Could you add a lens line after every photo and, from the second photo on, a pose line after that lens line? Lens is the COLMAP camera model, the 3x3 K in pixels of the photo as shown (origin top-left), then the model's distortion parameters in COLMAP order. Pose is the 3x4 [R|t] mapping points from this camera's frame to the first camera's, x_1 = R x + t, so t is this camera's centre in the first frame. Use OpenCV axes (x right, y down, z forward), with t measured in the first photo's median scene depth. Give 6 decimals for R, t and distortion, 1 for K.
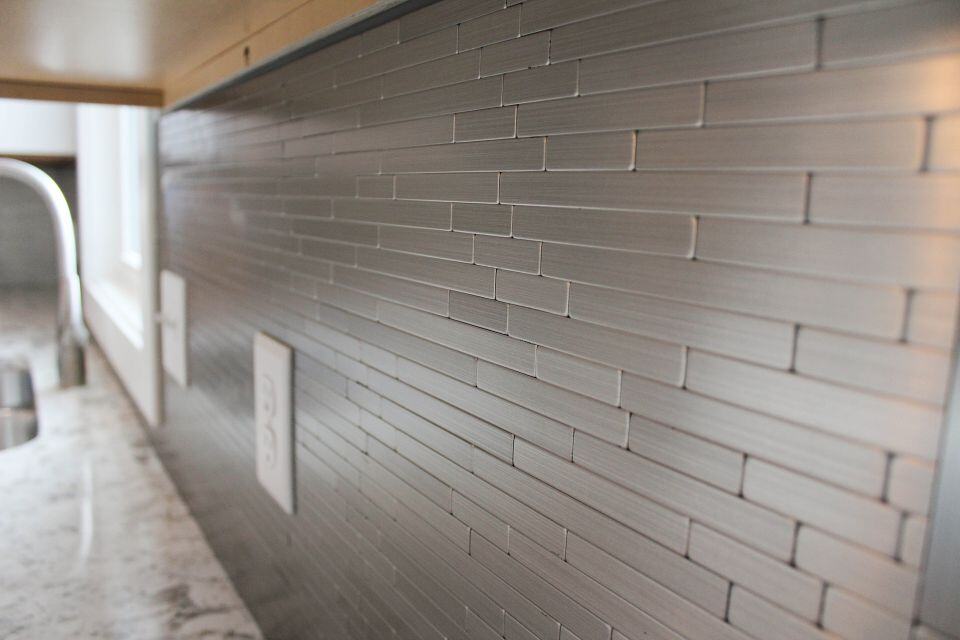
lens RADIAL K [[814.8, 0, 480.0], [0, 814.8, 320.0], [0, 0, 1]] dist [-0.164674, 0.173362]
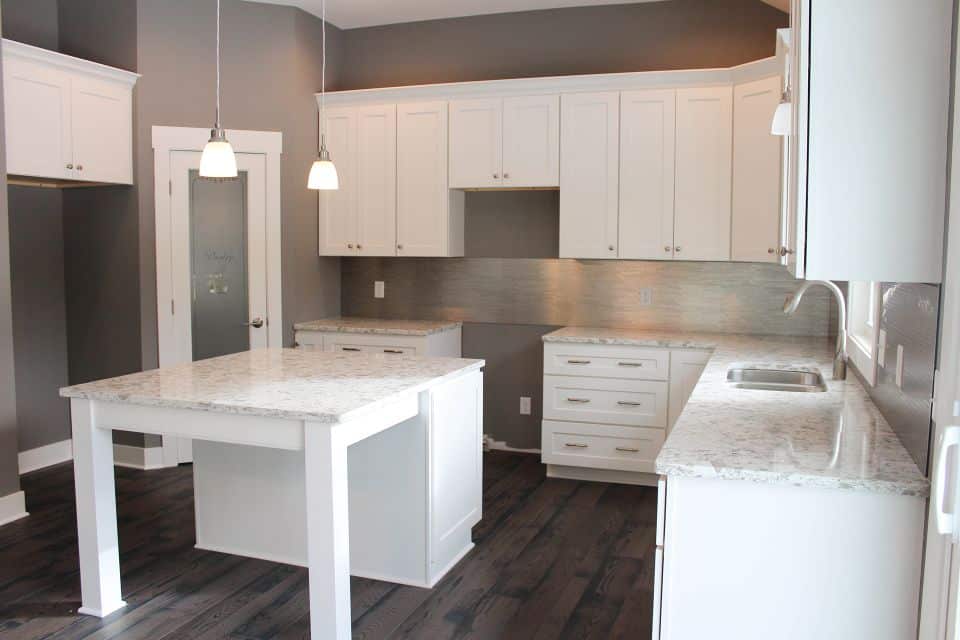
lens RADIAL K [[814.8, 0, 480.0], [0, 814.8, 320.0], [0, 0, 1]] dist [-0.164674, 0.173362]
pose [[0.630497, 0.051722, -0.774466, 0.659518], [-0.113058, 0.993256, -0.025708, 0.104764], [0.767913, 0.103769, 0.632093, -1.406939]]
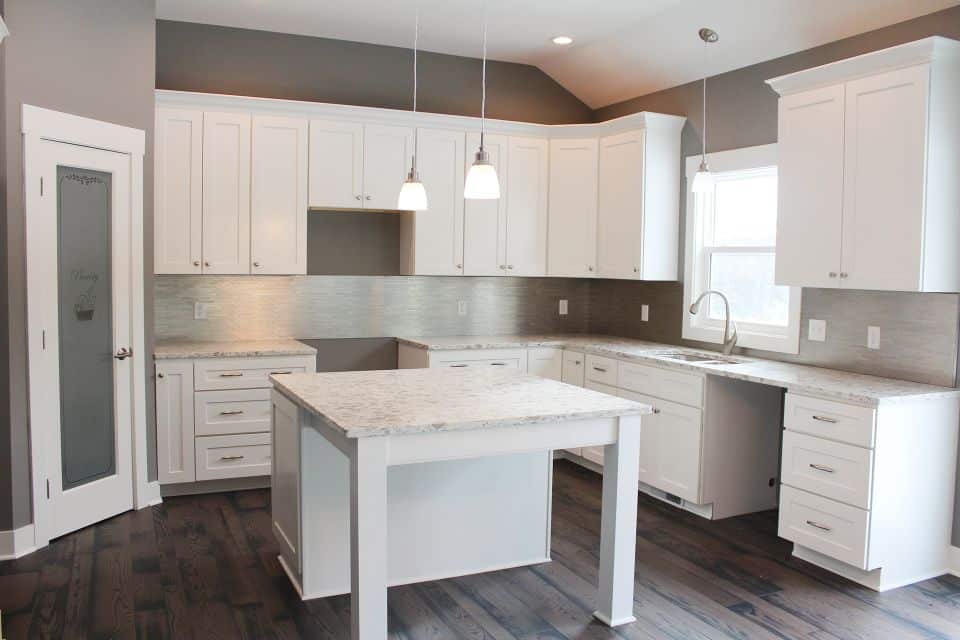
lens RADIAL K [[814.8, 0, 480.0], [0, 814.8, 320.0], [0, 0, 1]] dist [-0.164674, 0.173362]
pose [[0.994812, -0.000433, -0.101725, -1.514807], [-0.008759, 0.995912, -0.089902, 0.303337], [0.101348, 0.090327, 0.990742, -3.021084]]
